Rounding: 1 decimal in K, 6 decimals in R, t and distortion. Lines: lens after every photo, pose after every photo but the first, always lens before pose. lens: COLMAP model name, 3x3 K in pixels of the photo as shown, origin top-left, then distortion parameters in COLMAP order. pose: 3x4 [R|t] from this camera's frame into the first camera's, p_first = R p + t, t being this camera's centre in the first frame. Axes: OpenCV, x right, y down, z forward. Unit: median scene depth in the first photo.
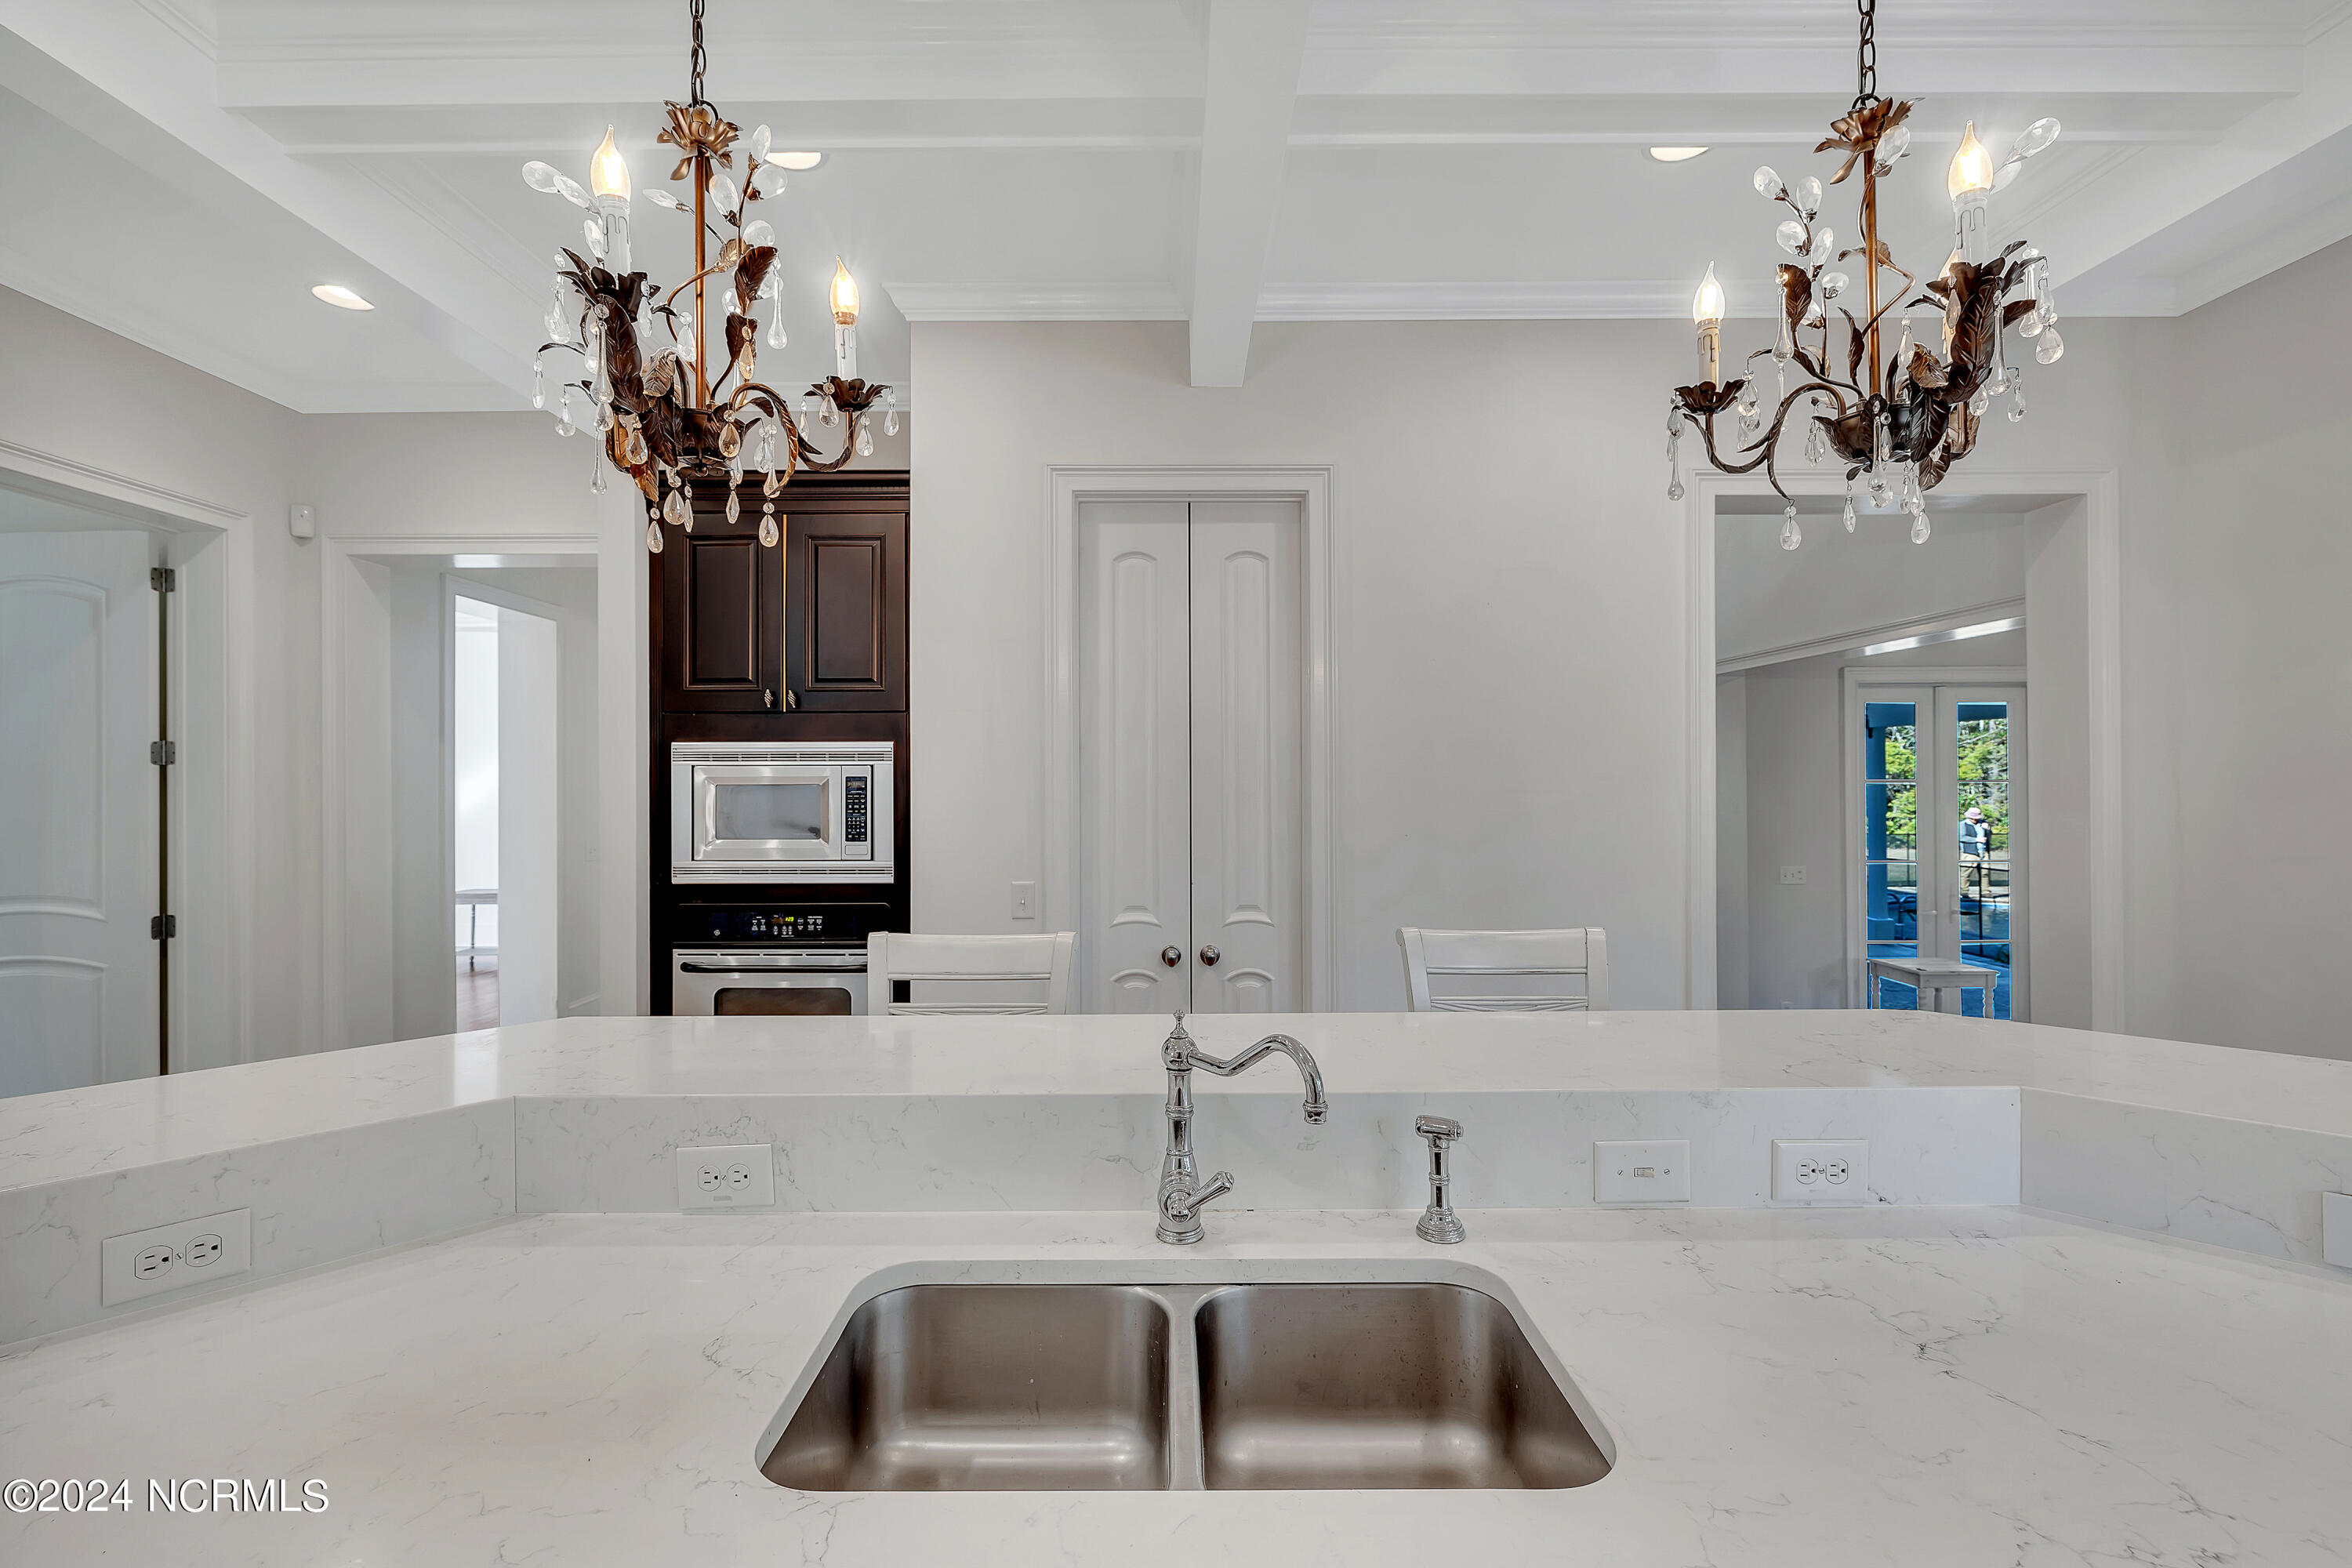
lens RADIAL K [[1043.9, 0, 1164.4], [0, 1043.9, 789.3], [0, 0, 1]] dist [0.000018, -0.000036]
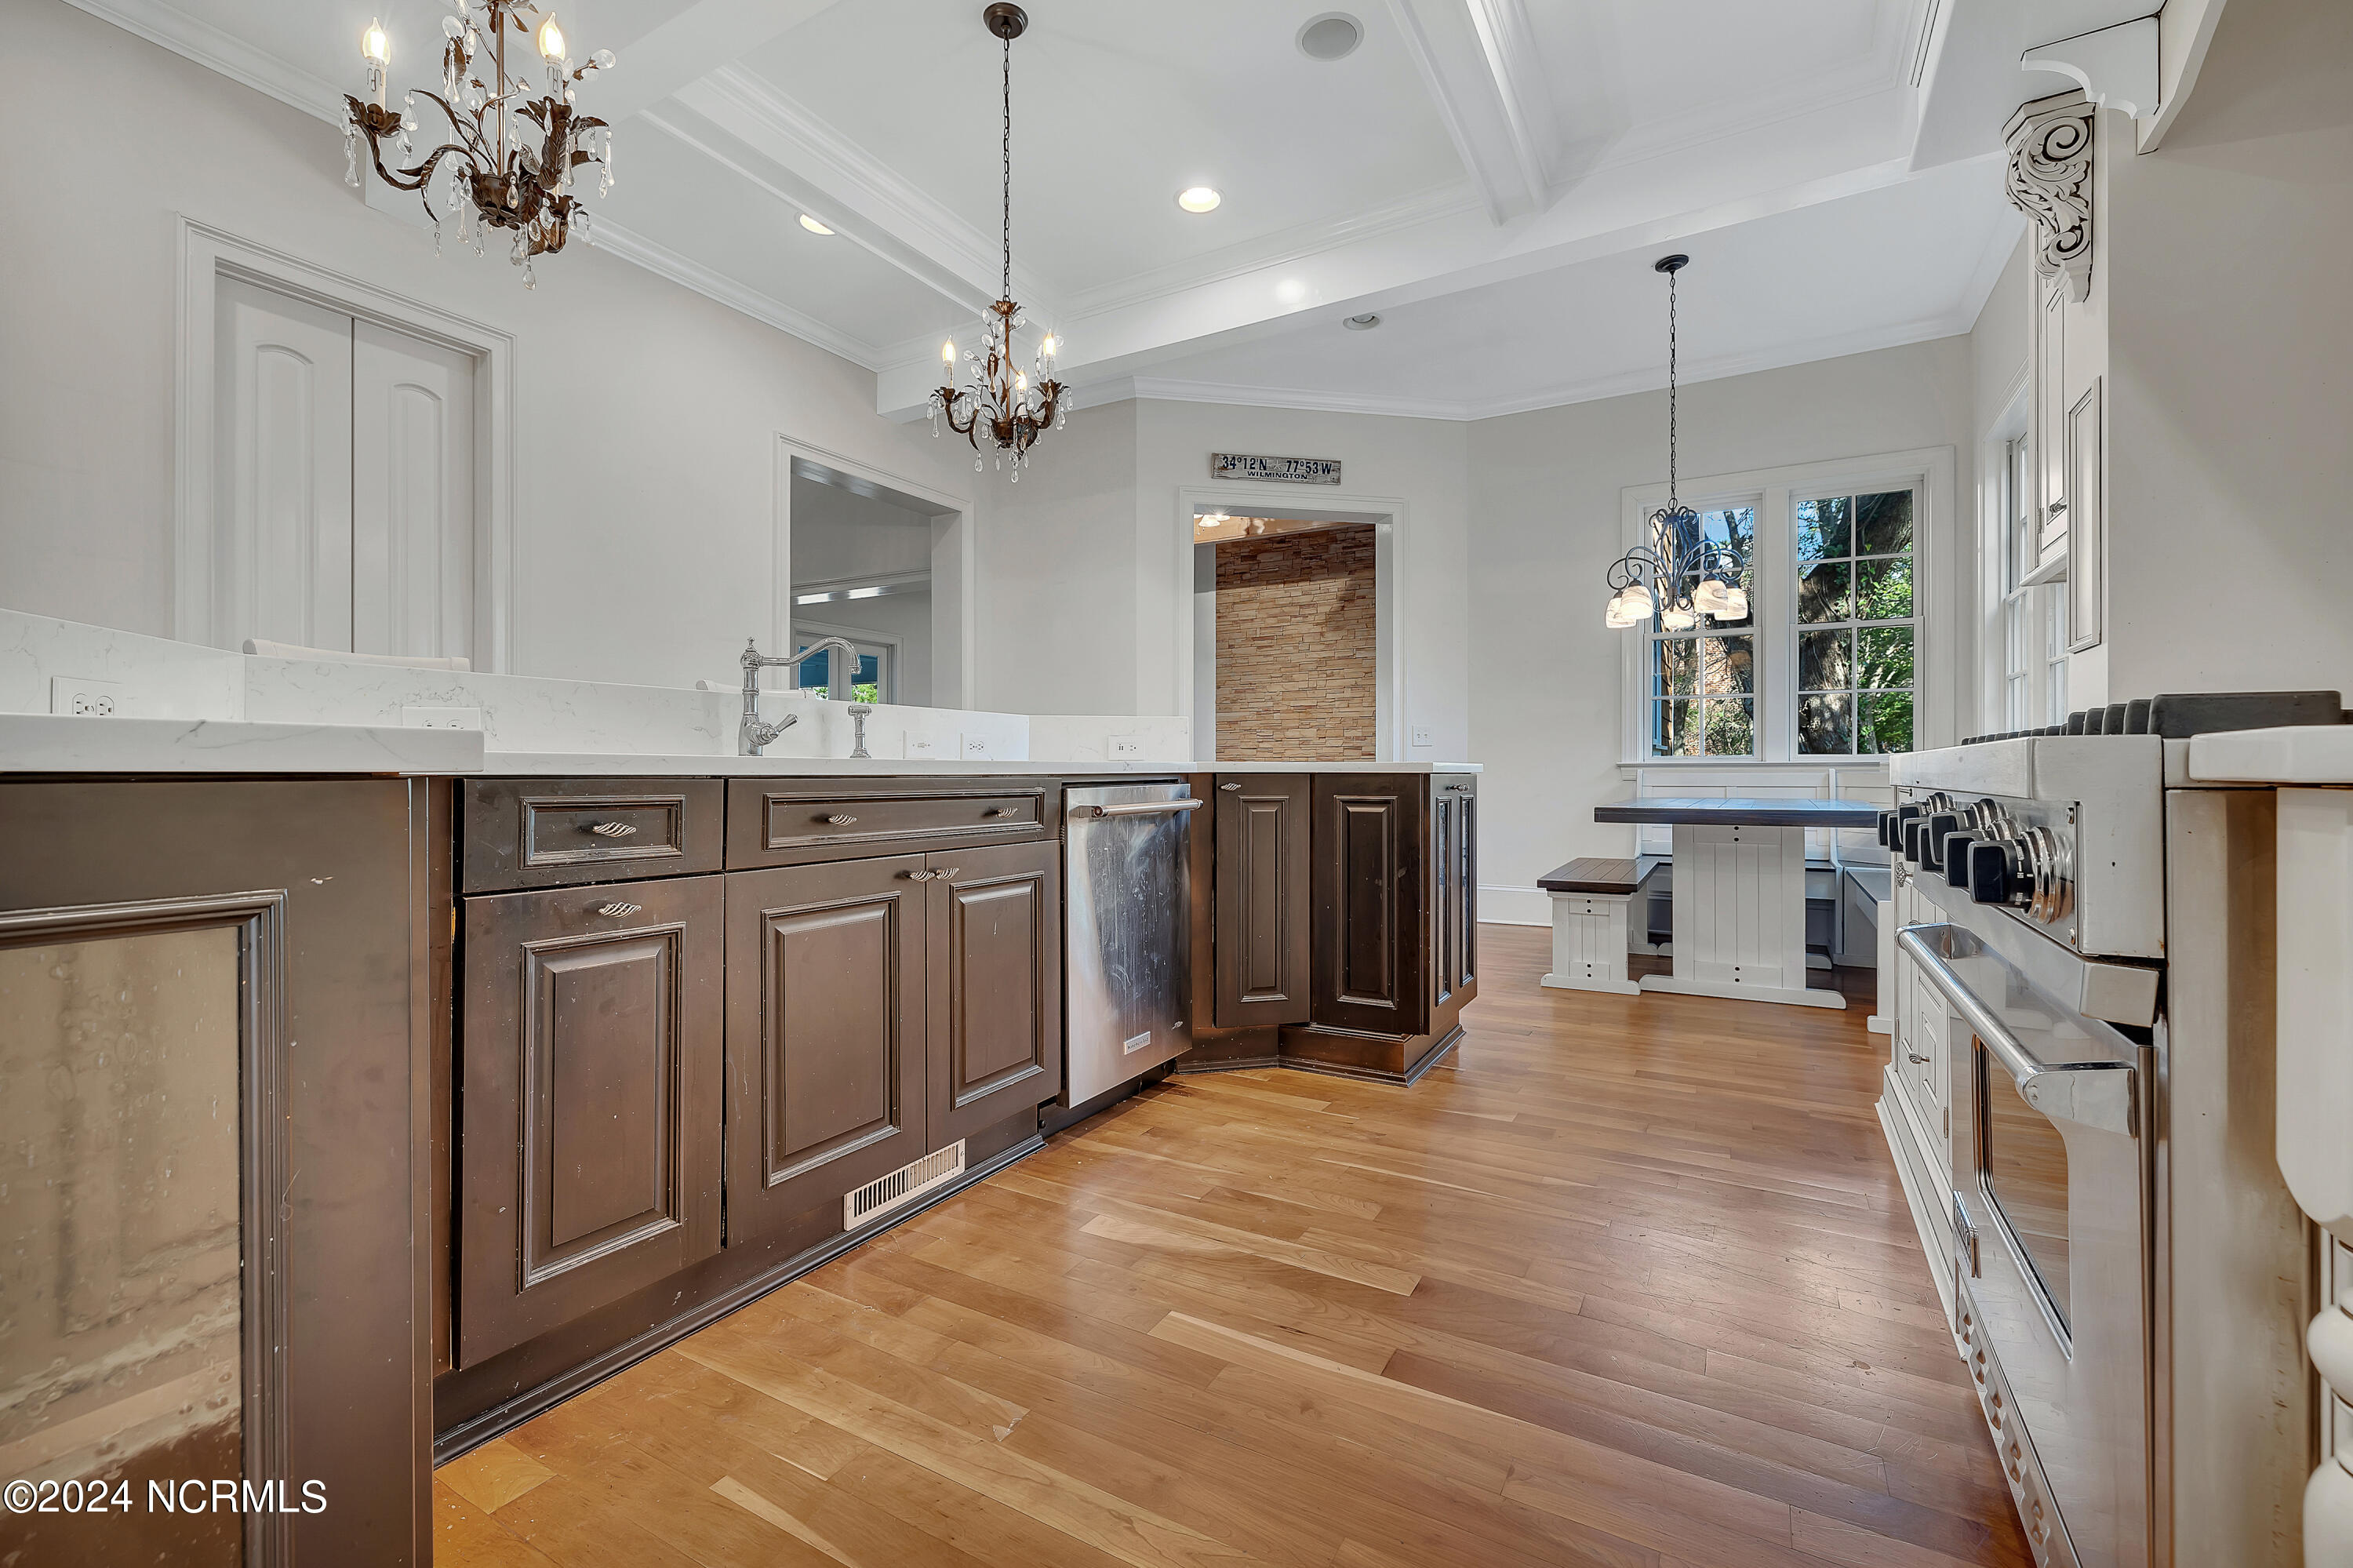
lens RADIAL K [[1004.4, 0, 1169.5], [0, 1004.4, 770.4], [0, 0, 1]] dist [-0.001010, -0.000052]
pose [[0.500717, 0.002799, 0.865607, -0.438964], [-0.007593, 0.999971, 0.001159, 0.168116], [-0.865578, -0.007153, 0.500723, -0.198460]]
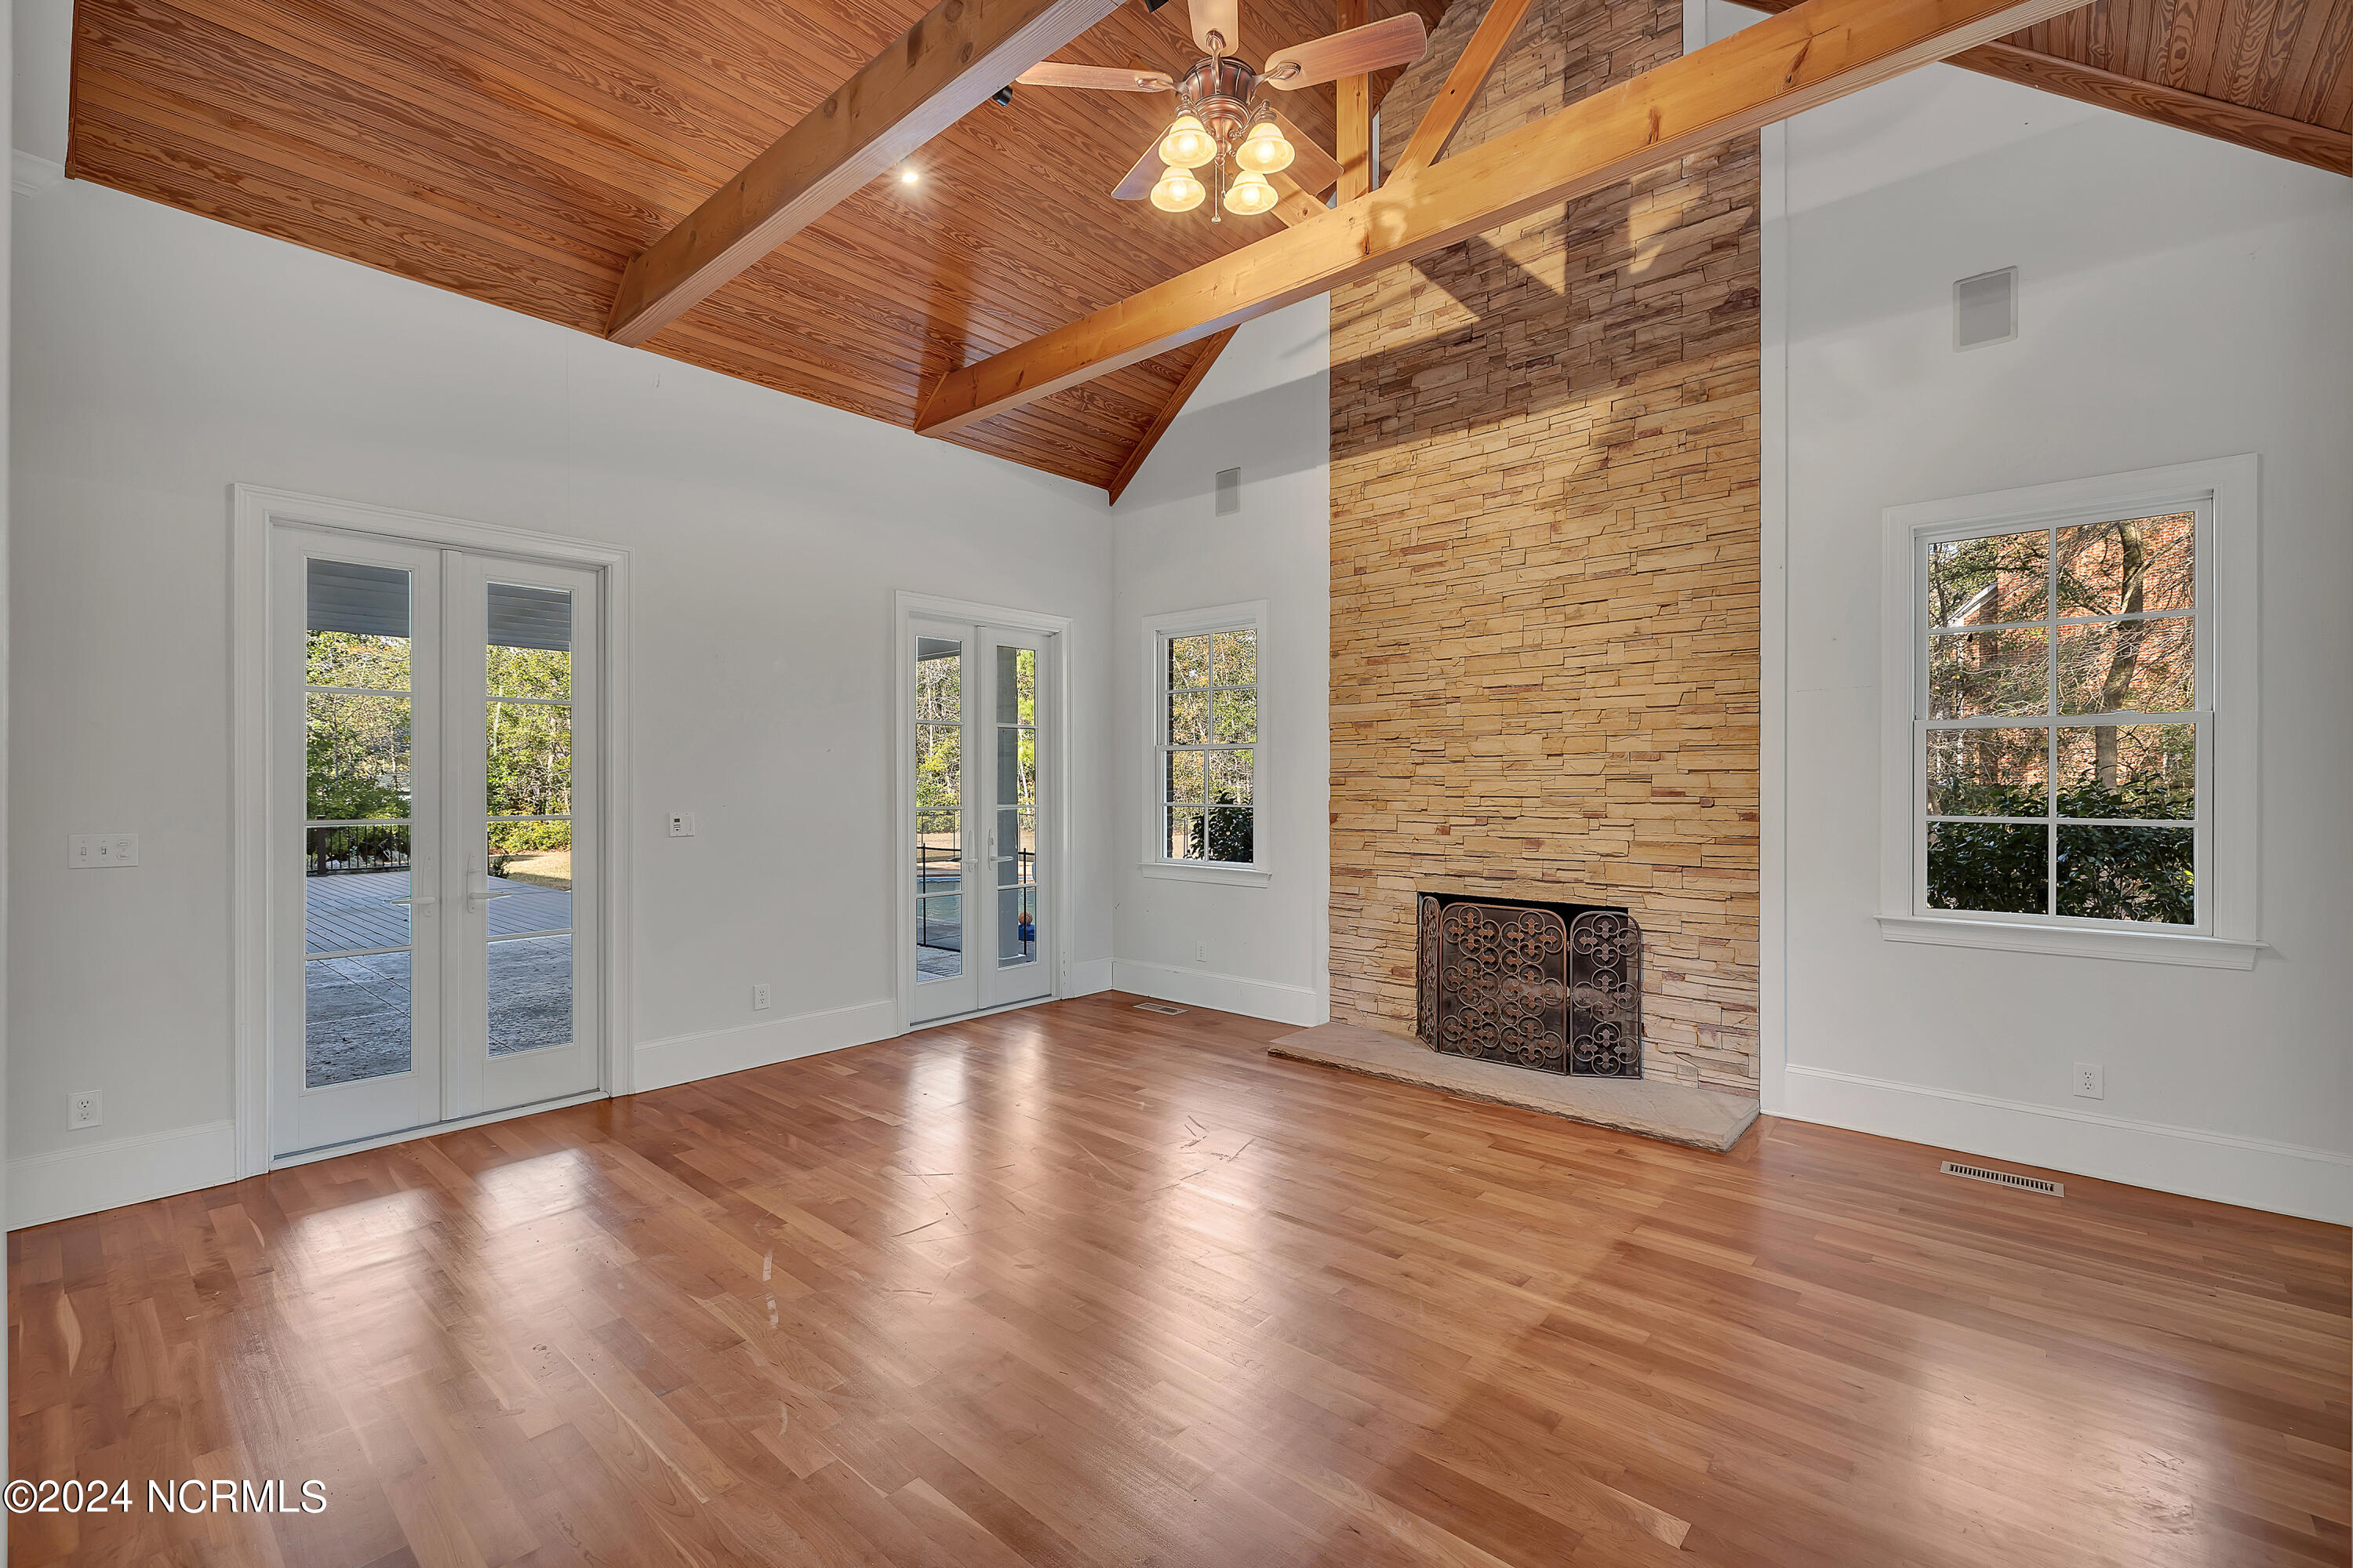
lens RADIAL K [[1017.6, 0, 1171.5], [0, 1017.6, 782.9], [0, 0, 1]] dist [-0.000112, 0.000332]
pose [[0.656973, 0.000444, 0.753914, 0.739620], [-0.005684, 0.999974, 0.004364, 0.117201], [-0.753893, -0.007152, 0.656959, 0.286447]]
